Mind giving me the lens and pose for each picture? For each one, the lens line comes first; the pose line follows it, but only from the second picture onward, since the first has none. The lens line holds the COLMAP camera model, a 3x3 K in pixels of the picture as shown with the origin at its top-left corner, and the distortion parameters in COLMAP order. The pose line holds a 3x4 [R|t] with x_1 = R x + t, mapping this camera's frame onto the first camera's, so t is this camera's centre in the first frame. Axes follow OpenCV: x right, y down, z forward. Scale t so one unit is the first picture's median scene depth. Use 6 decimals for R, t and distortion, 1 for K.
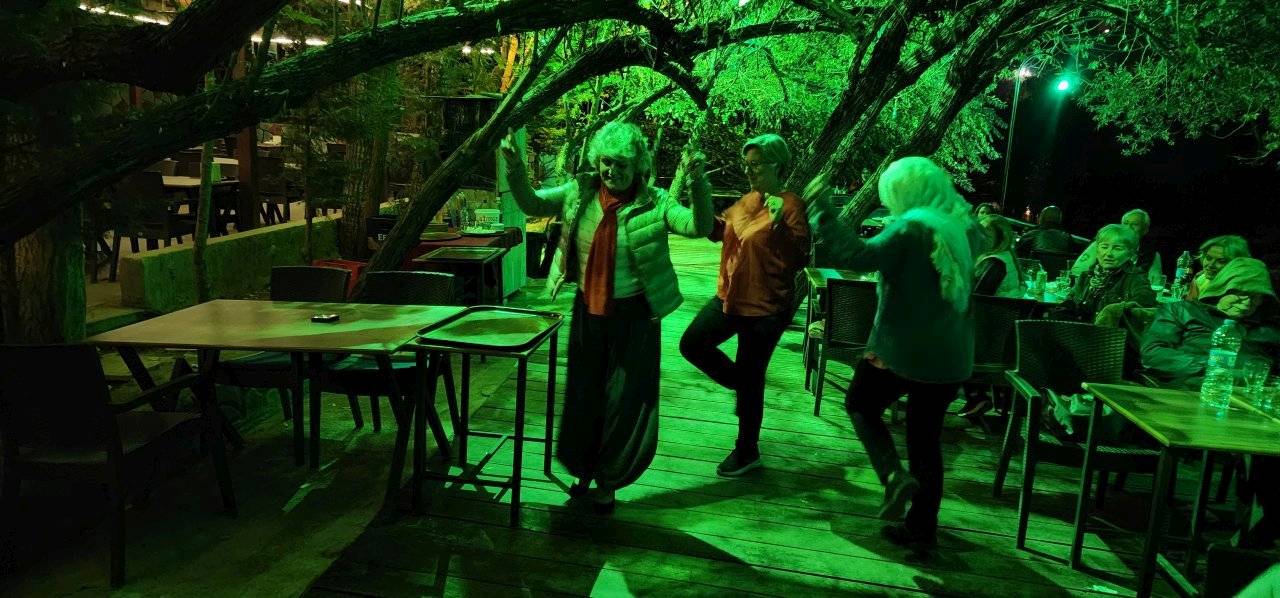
lens RADIAL K [[770.7, 0, 639.6], [0, 770.7, 275.3], [0, 0, 1]] dist [0.050185, -0.000638]
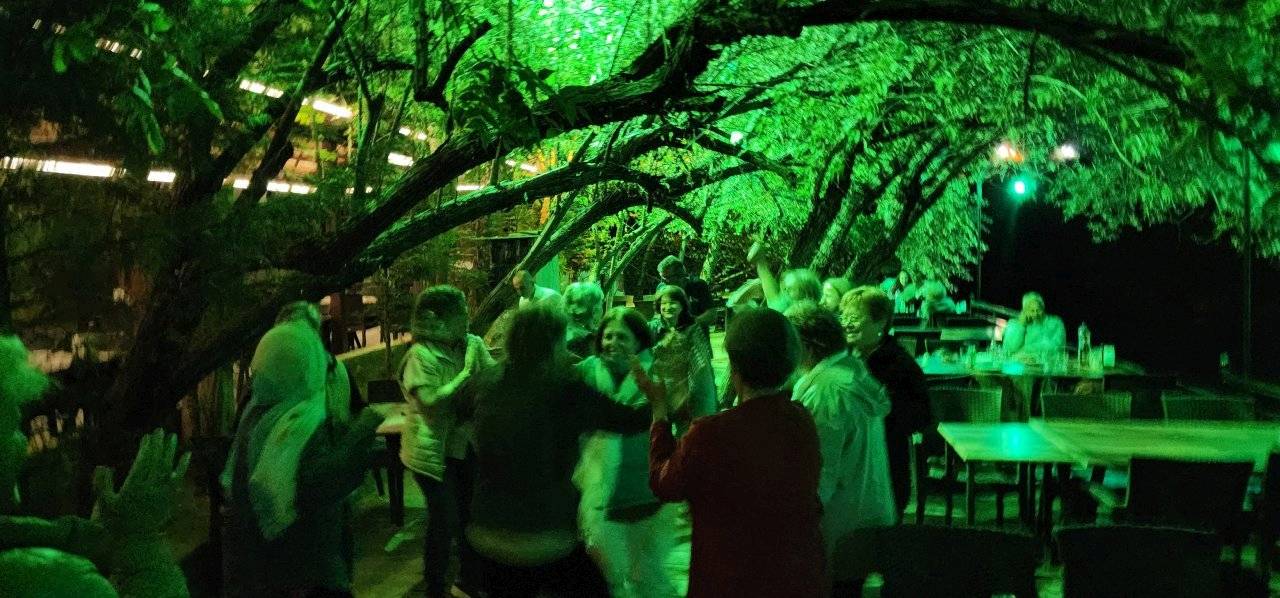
lens RADIAL K [[770.7, 0, 639.6], [0, 770.7, 275.3], [0, 0, 1]] dist [0.050185, -0.000638]
pose [[0.995670, -0.065733, -0.065734, 0.056902], [0.056512, 0.989444, -0.133442, 0.007855], [0.073812, 0.129150, 0.988874, -0.183715]]
